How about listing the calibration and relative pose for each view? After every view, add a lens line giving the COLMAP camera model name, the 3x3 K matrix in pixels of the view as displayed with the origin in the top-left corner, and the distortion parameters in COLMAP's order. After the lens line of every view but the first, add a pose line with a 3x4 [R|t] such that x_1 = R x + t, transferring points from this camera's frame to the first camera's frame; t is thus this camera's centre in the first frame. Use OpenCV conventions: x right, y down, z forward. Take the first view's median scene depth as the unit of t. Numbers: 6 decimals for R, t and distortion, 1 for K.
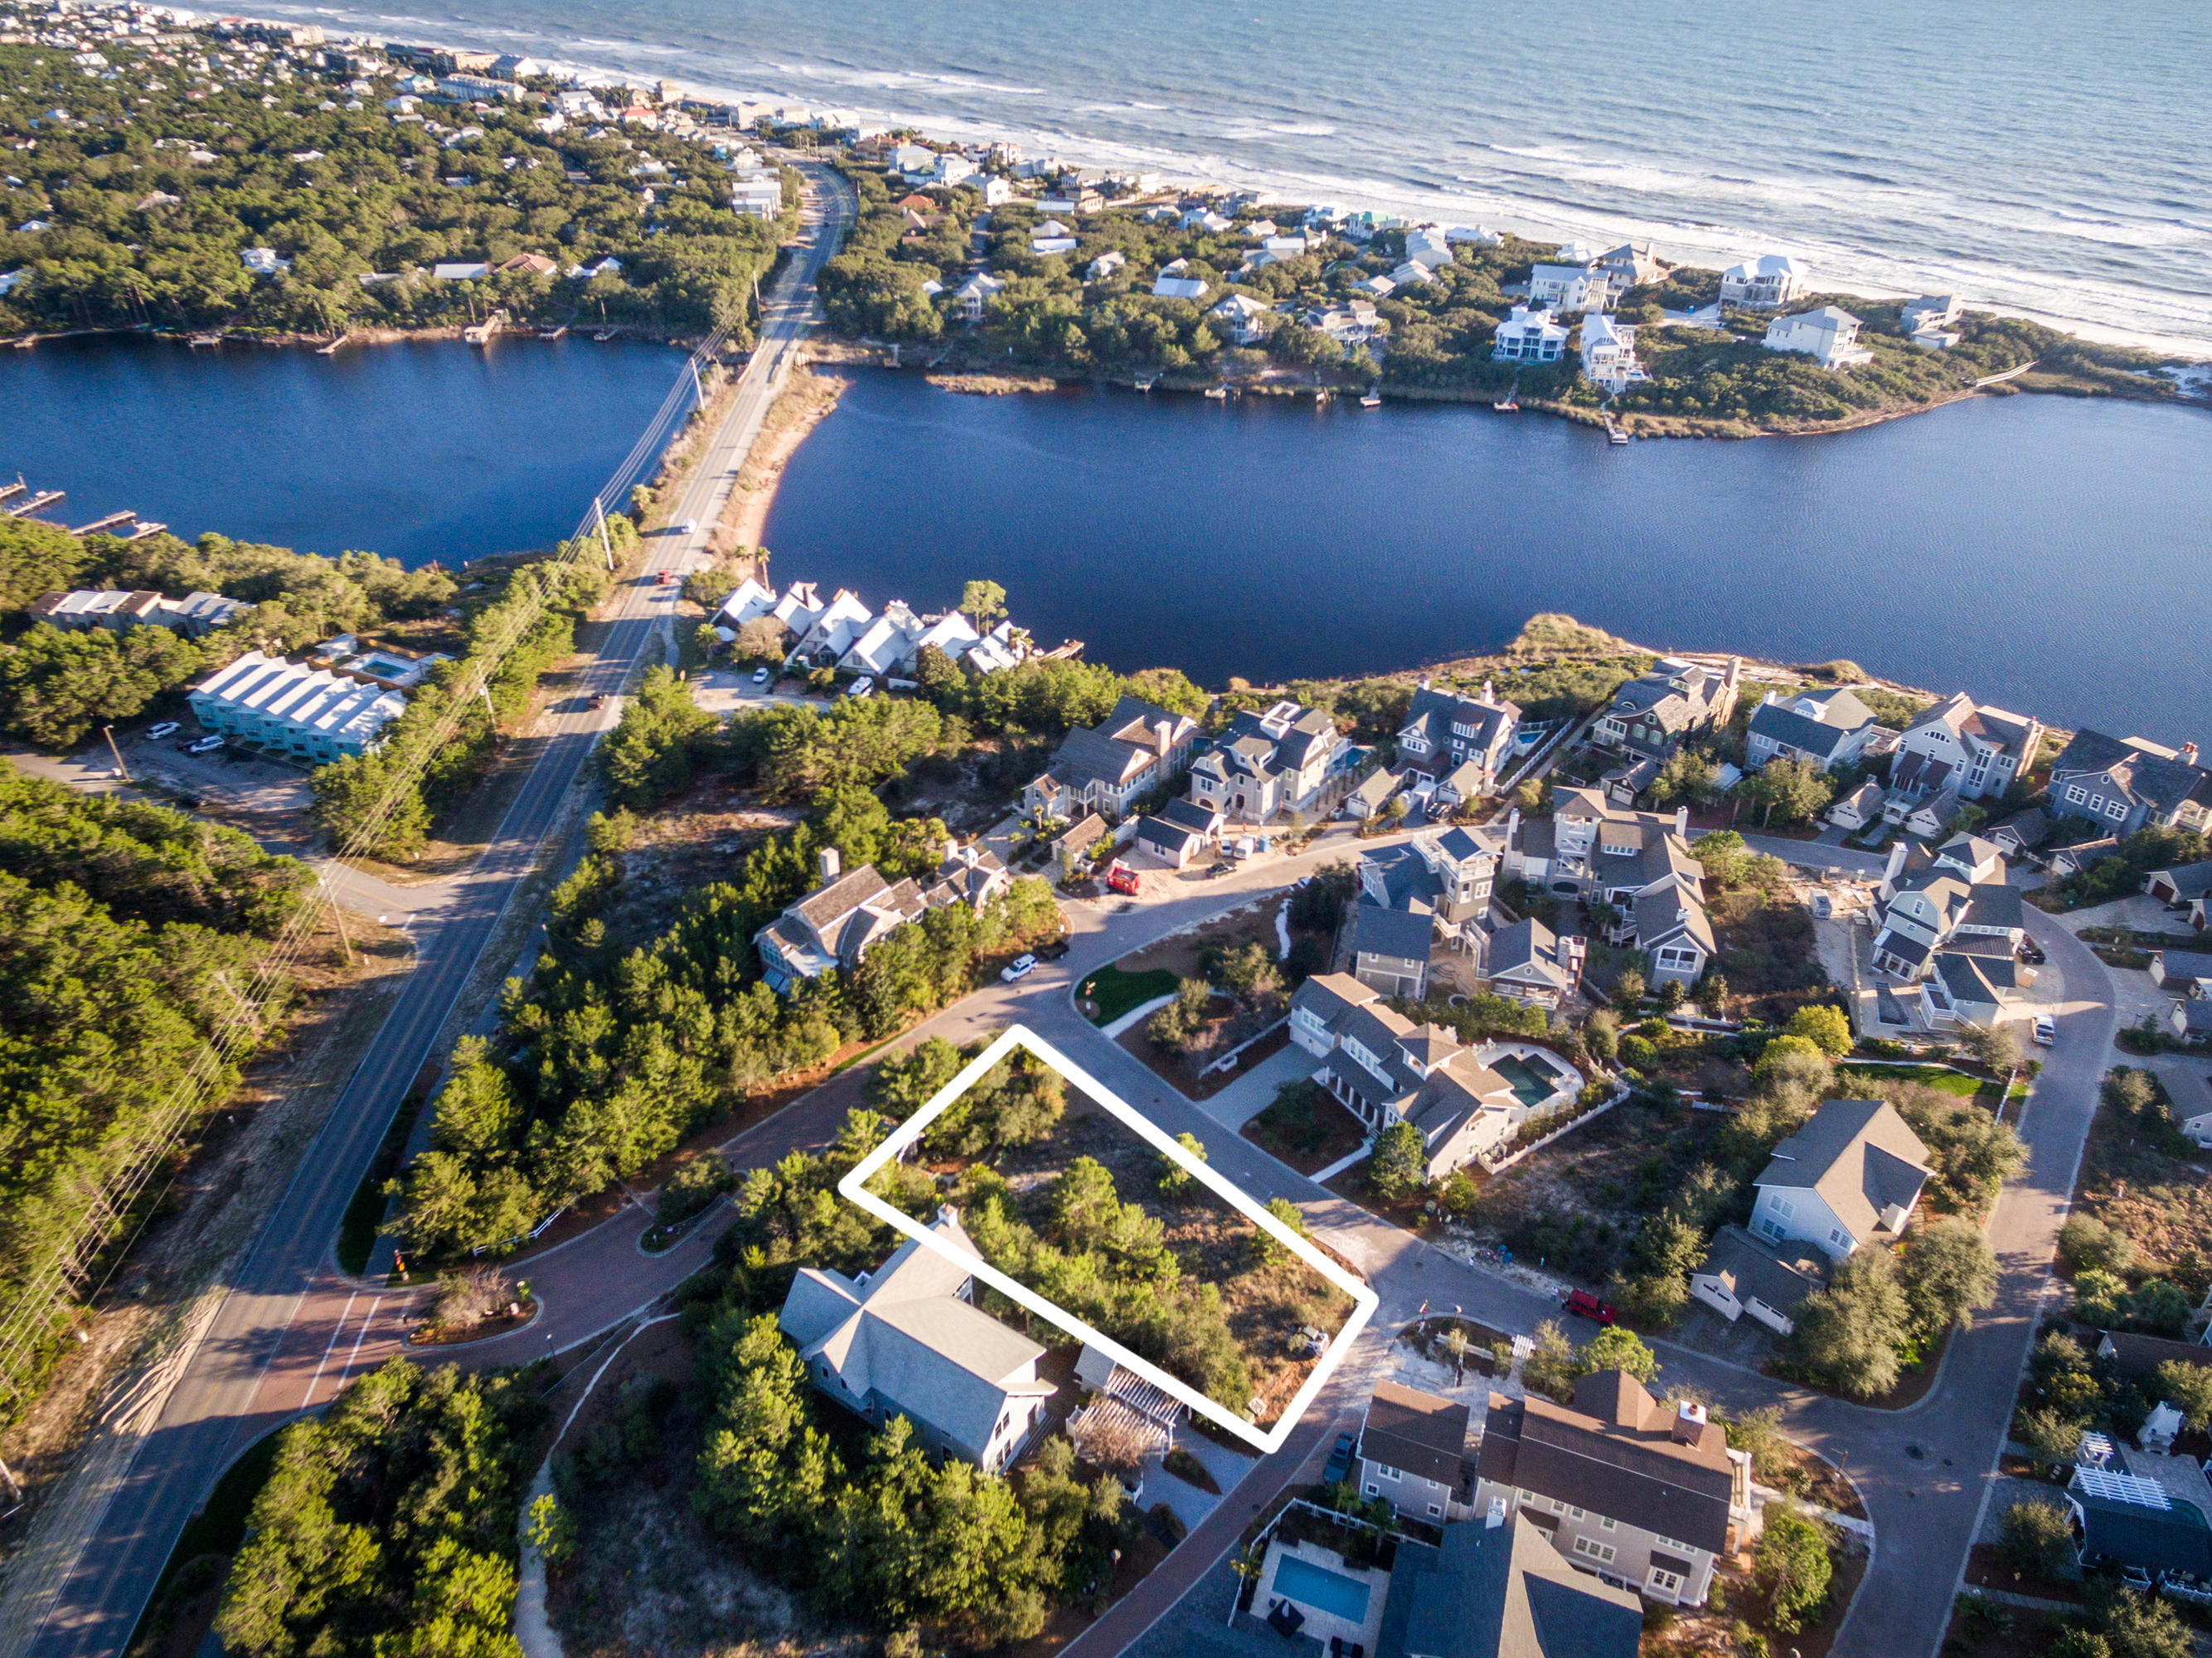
lens RADIAL K [[1427.2, 0, 1102.0], [0, 1427.2, 752.8], [0, 0, 1]] dist [0.007907, 0.001061]
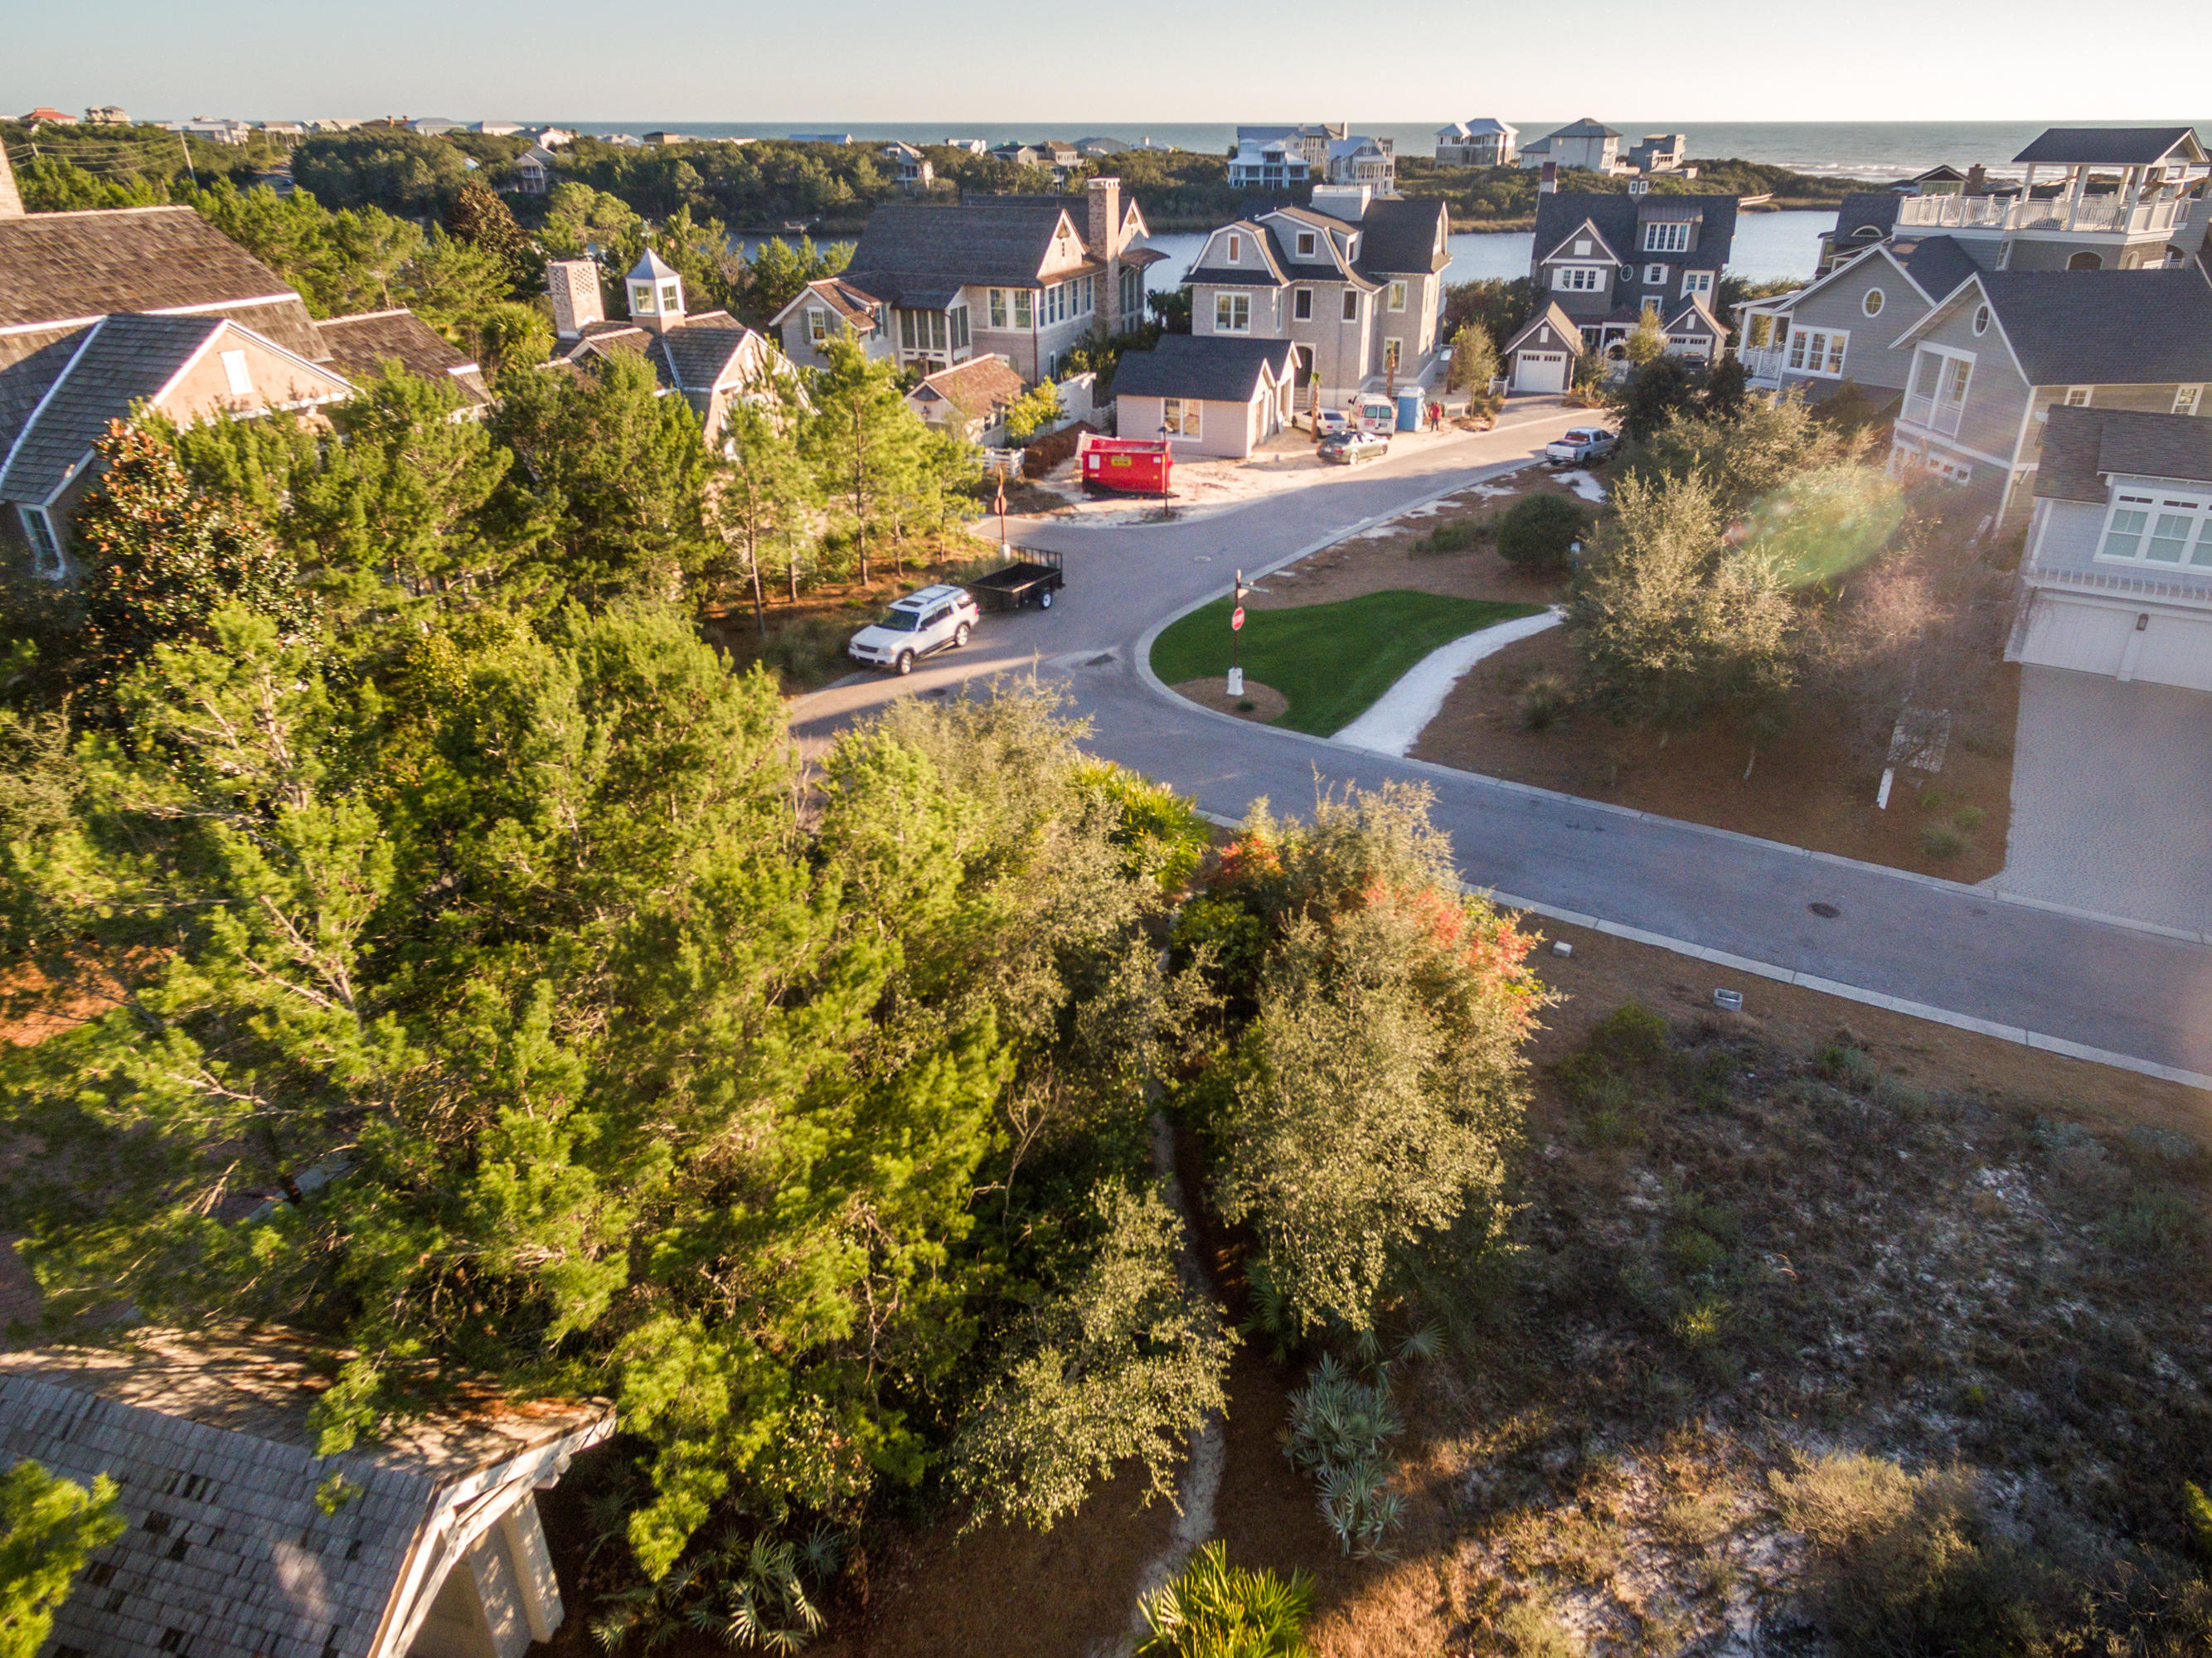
lens RADIAL K [[1360.1, 0, 1141.2], [0, 1360.1, 764.6], [0, 0, 1]] dist [0.005211, 0.002205]
pose [[0.948770, -0.137537, 0.284462, -0.084946], [0.161380, 0.984941, -0.062036, 0.180543], [-0.271646, 0.104764, 0.956678, 0.688370]]
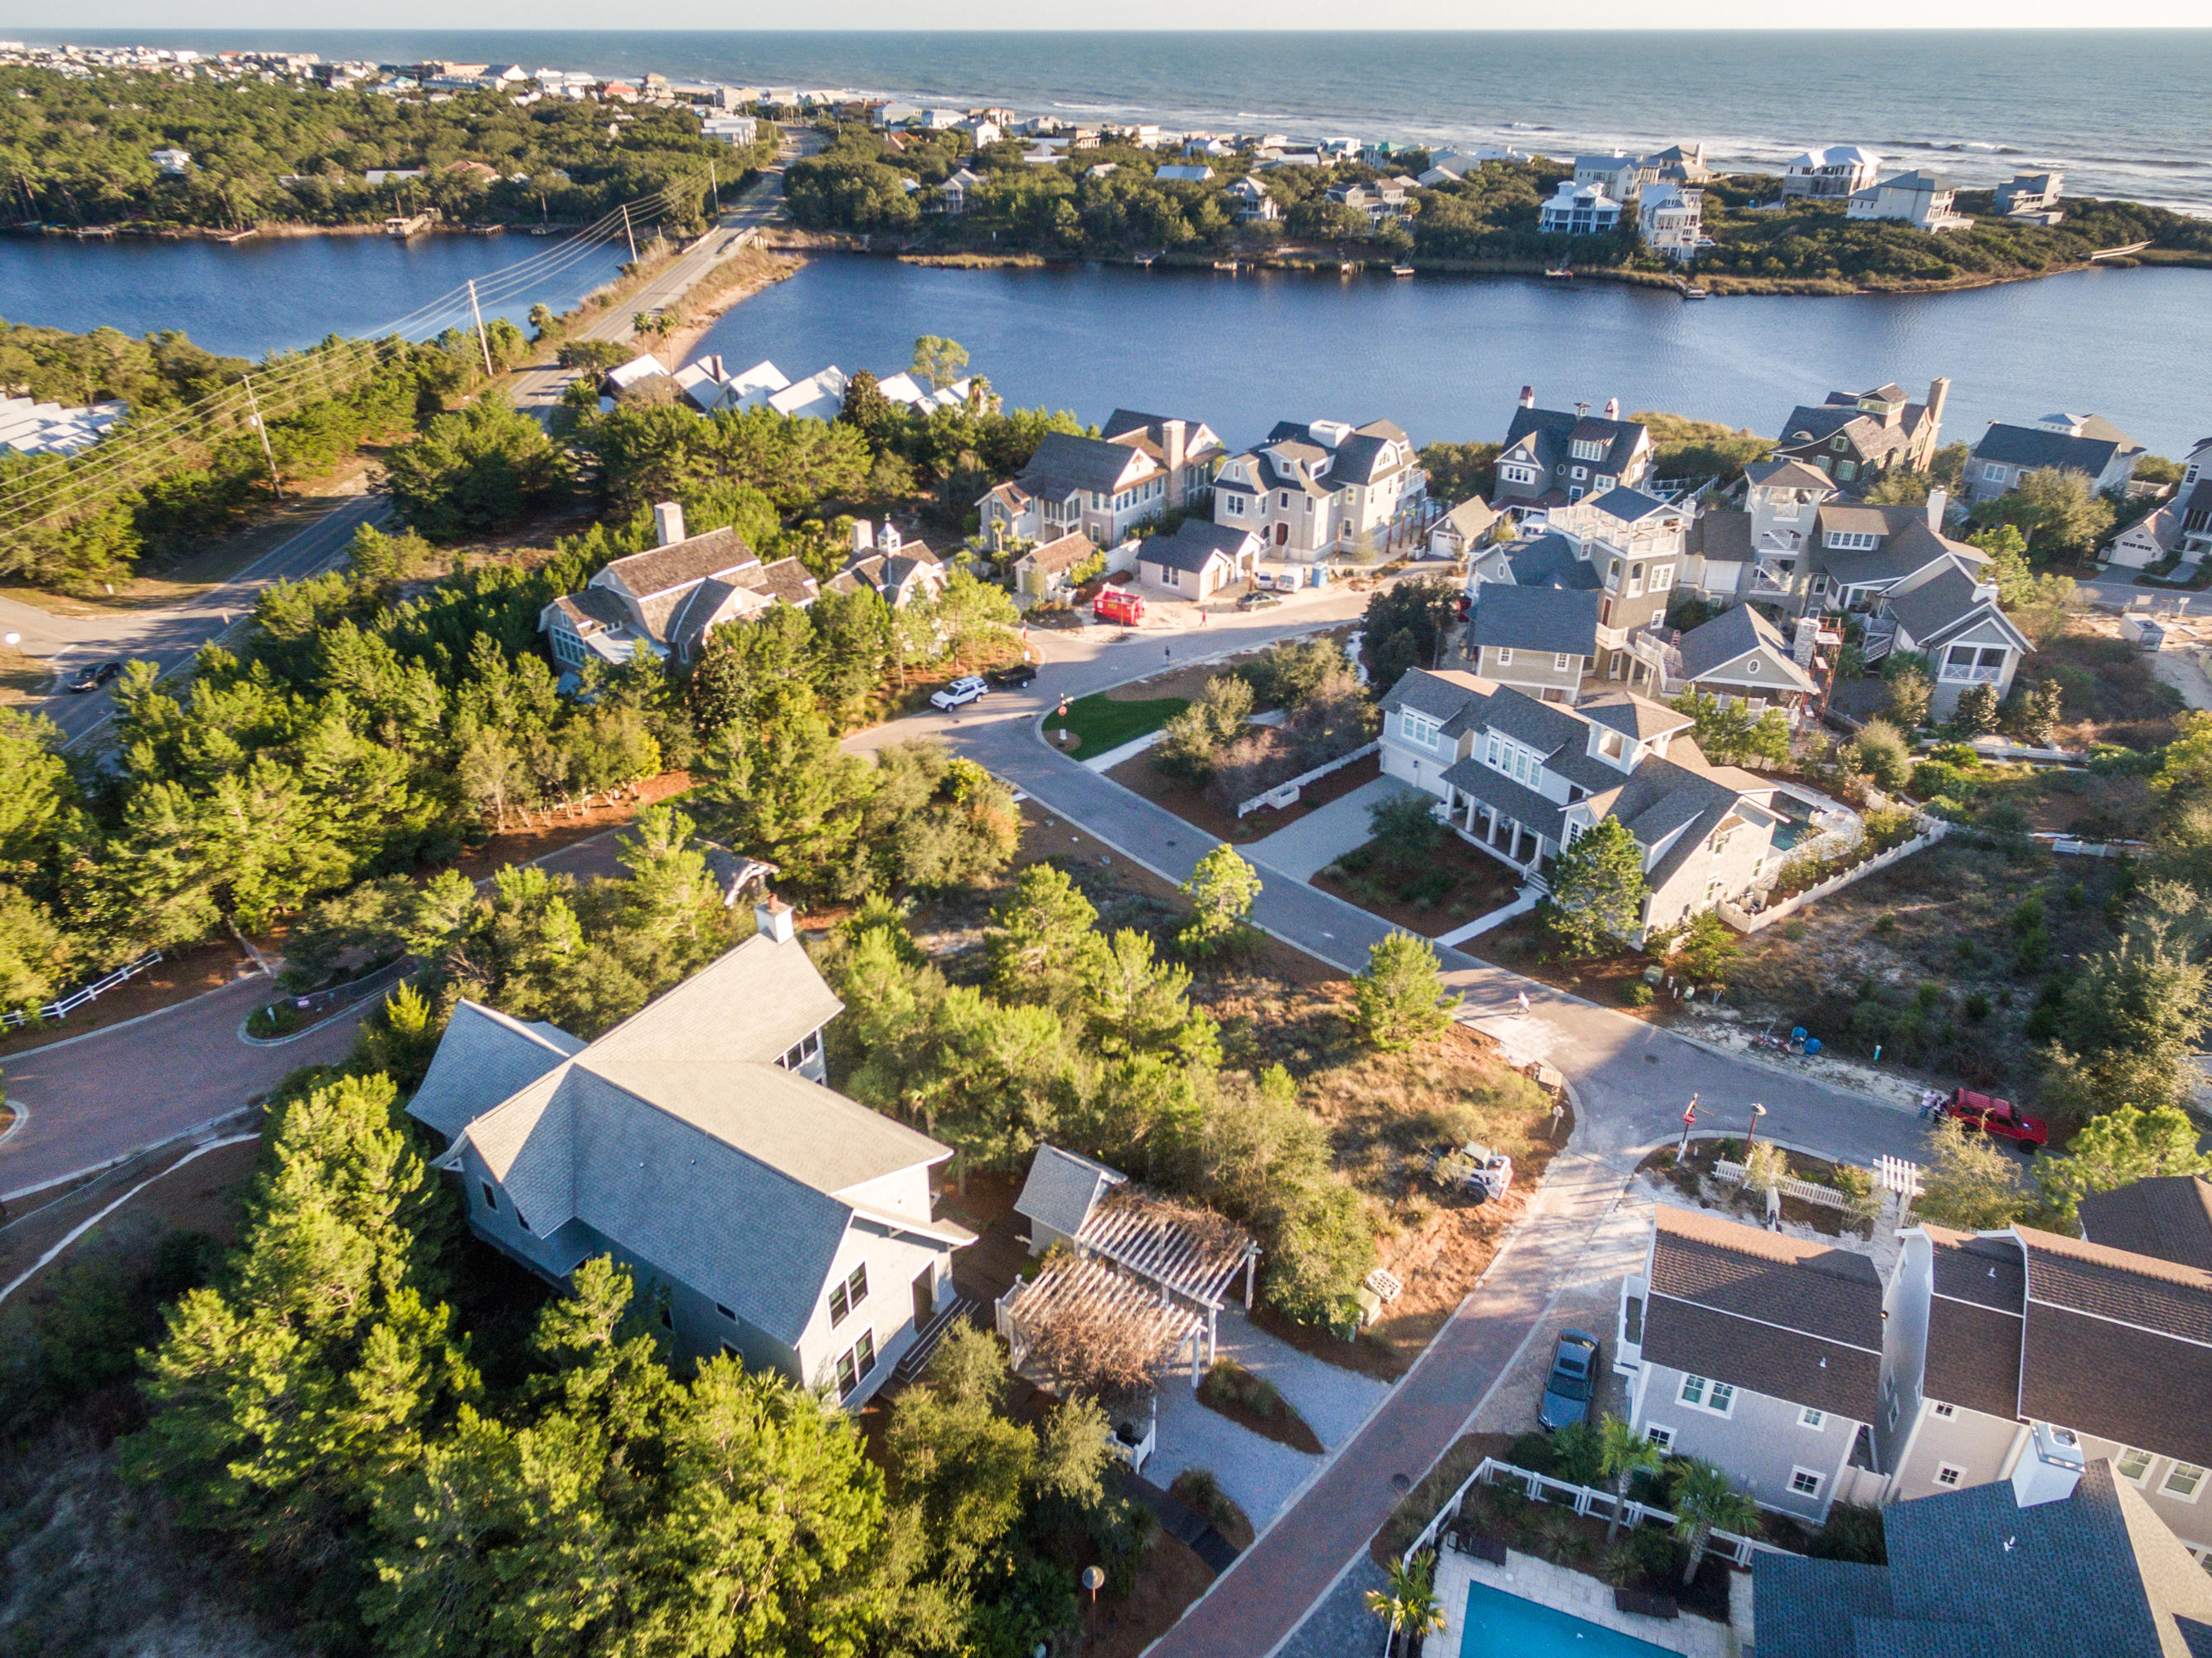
lens RADIAL K [[1399.9, 0, 1099.6], [0, 1399.9, 754.3], [0, 0, 1]] dist [0.008448, -0.000208]
pose [[0.999997, -0.000929, -0.002095, 0.007159], [0.000828, 0.998851, -0.047915, 0.191747], [0.002137, 0.047913, 0.998849, 0.326348]]
